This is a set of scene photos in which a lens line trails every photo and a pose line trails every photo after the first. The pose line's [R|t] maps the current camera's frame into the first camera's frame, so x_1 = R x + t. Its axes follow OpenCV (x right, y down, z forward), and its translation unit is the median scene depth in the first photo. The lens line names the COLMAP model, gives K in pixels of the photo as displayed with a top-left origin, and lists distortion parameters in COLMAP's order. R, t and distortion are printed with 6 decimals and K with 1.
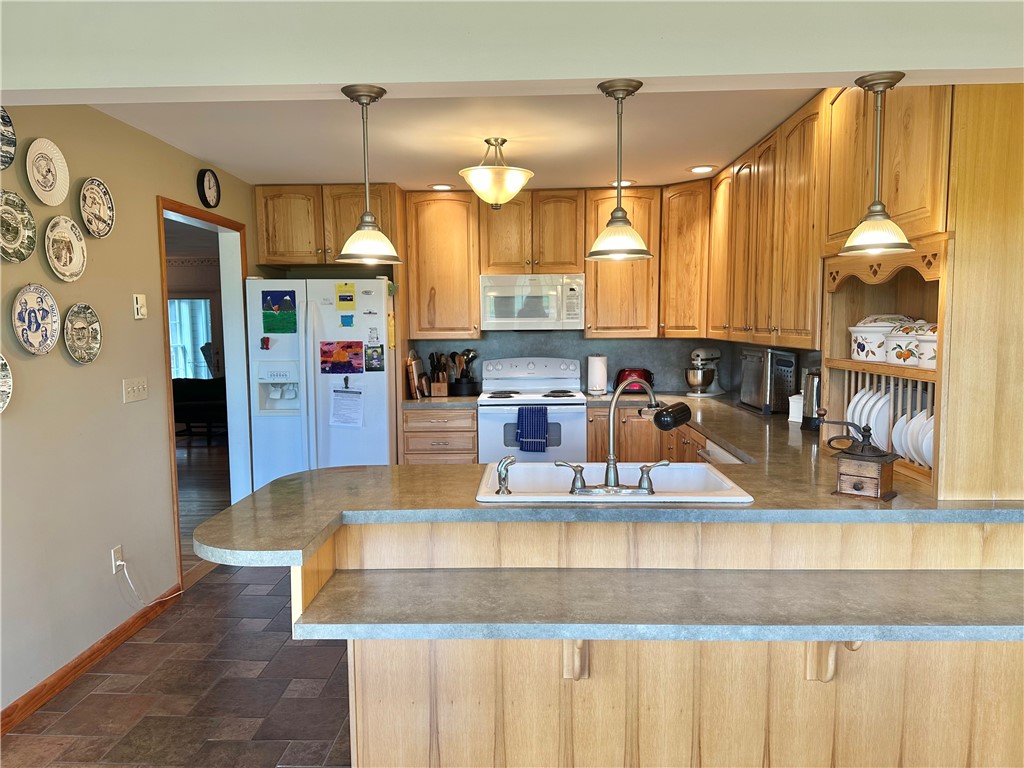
lens RADIAL K [[718.3, 0, 512.0], [0, 718.3, 384.0], [0, 0, 1]] dist [0.003709, 0.000635]
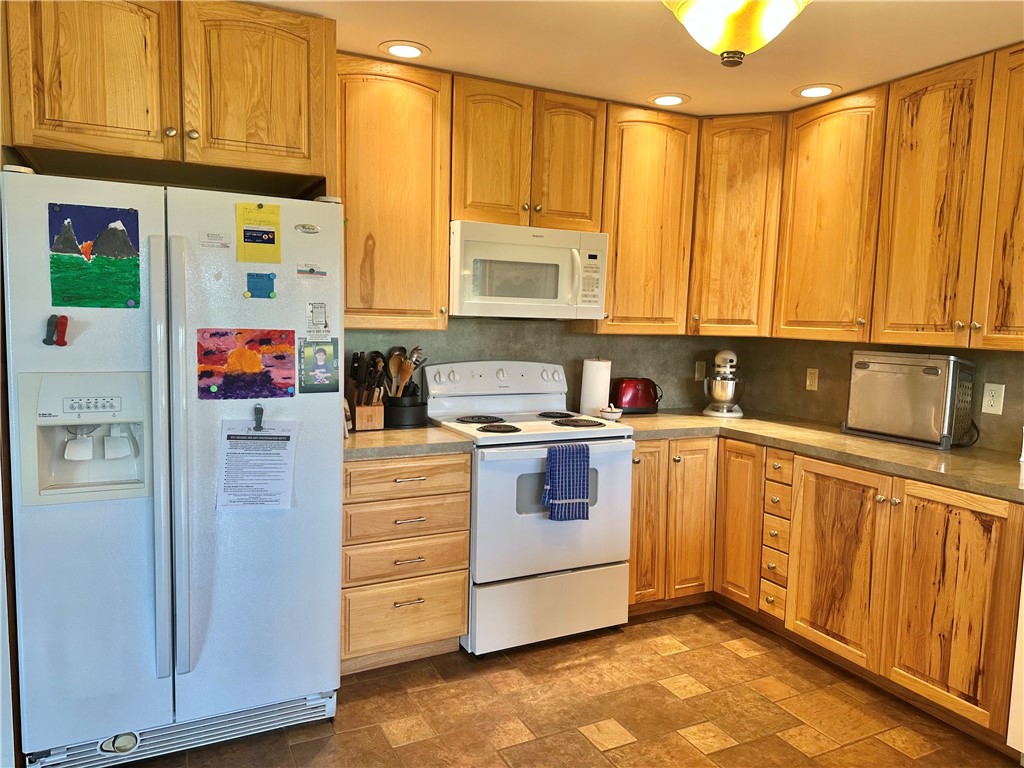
lens RADIAL K [[725.7, 0, 512.0], [0, 725.7, 384.0], [0, 0, 1]] dist [0.000111, -0.030247]
pose [[0.879910, -0.011681, 0.474998, -0.297097], [0.006726, 0.999904, 0.012129, -0.027512], [-0.475094, -0.007477, 0.879904, 0.484995]]
